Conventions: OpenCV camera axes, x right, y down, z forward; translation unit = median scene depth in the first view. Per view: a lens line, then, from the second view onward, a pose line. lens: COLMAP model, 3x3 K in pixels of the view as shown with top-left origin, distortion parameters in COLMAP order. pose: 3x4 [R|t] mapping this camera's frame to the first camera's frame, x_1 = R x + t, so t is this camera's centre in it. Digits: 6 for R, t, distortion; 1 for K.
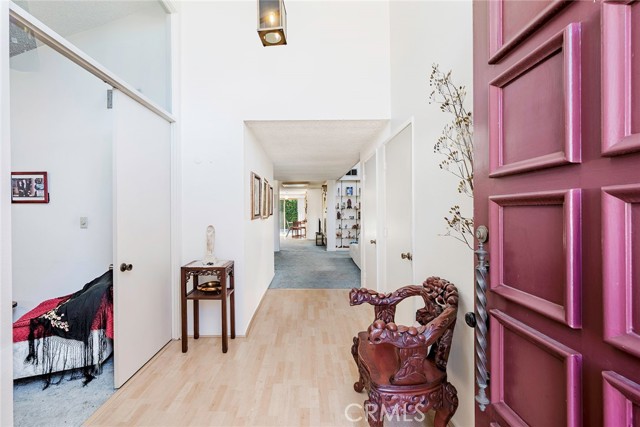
lens RADIAL K [[265.9, 0, 317.0], [0, 265.9, 211.3], [0, 0, 1]] dist [-0.002382, -0.000354]
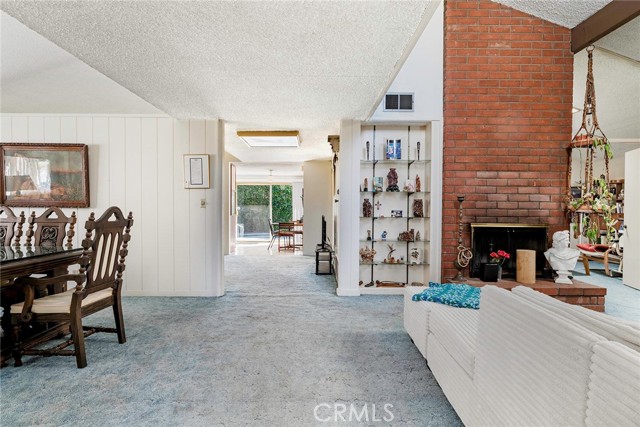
lens RADIAL K [[314.3, 0, 318.9], [0, 314.3, 215.0], [0, 0, 1]] dist [-0.003589, -0.000871]
pose [[0.999298, 0.007942, -0.036605, 0.025003], [-0.007270, 0.999803, 0.018451, 0.016623], [0.036745, -0.018172, 0.999159, 0.502609]]
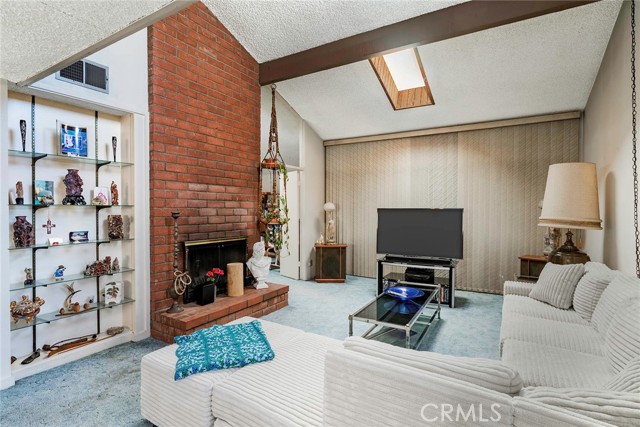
lens RADIAL K [[314.3, 0, 322.9], [0, 314.3, 213.3], [0, 0, 1]] dist [-0.003589, -0.000871]
pose [[0.536137, -0.011879, 0.844047, -0.013344], [-0.002642, 0.999872, 0.015751, -0.007953], [-0.844127, -0.010675, 0.536038, 0.604052]]
